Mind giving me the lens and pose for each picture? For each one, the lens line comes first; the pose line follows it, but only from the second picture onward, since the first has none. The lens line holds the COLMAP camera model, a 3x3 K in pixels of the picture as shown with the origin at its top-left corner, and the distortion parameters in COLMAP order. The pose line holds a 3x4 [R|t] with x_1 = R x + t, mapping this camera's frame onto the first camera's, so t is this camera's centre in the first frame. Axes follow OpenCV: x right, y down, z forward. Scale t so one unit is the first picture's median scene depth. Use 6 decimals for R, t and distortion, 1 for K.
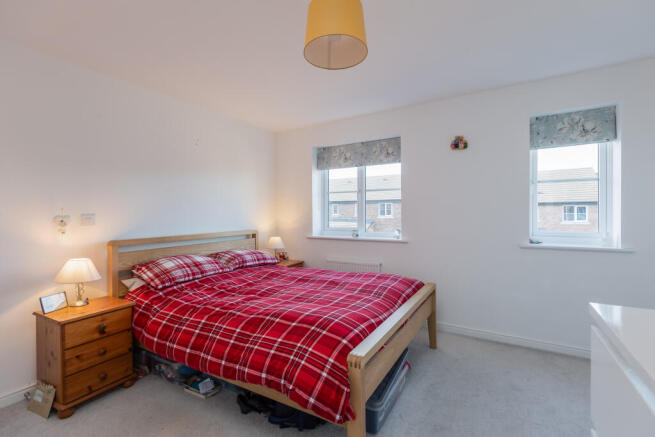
lens RADIAL K [[298.9, 0, 330.4], [0, 298.9, 216.0], [0, 0, 1]] dist [0.002046, 0.000255]
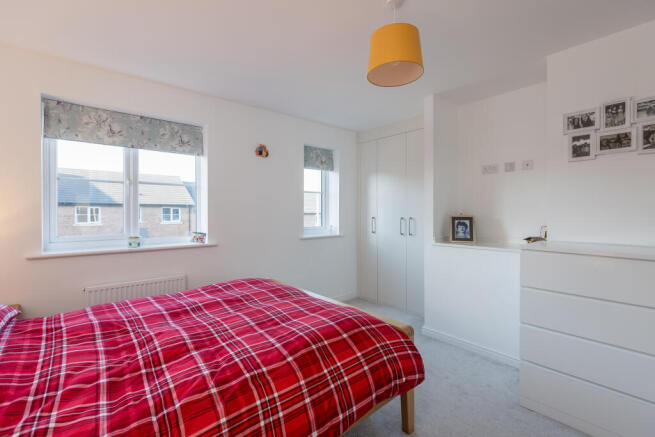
lens RADIAL K [[298.9, 0, 329.2], [0, 298.9, 216.2], [0, 0, 1]] dist [0.002046, 0.000255]
pose [[0.305261, -0.004339, 0.952259, -0.471196], [0.006212, 0.999977, 0.002565, -0.001937], [-0.952248, 0.005132, 0.305281, 0.361369]]
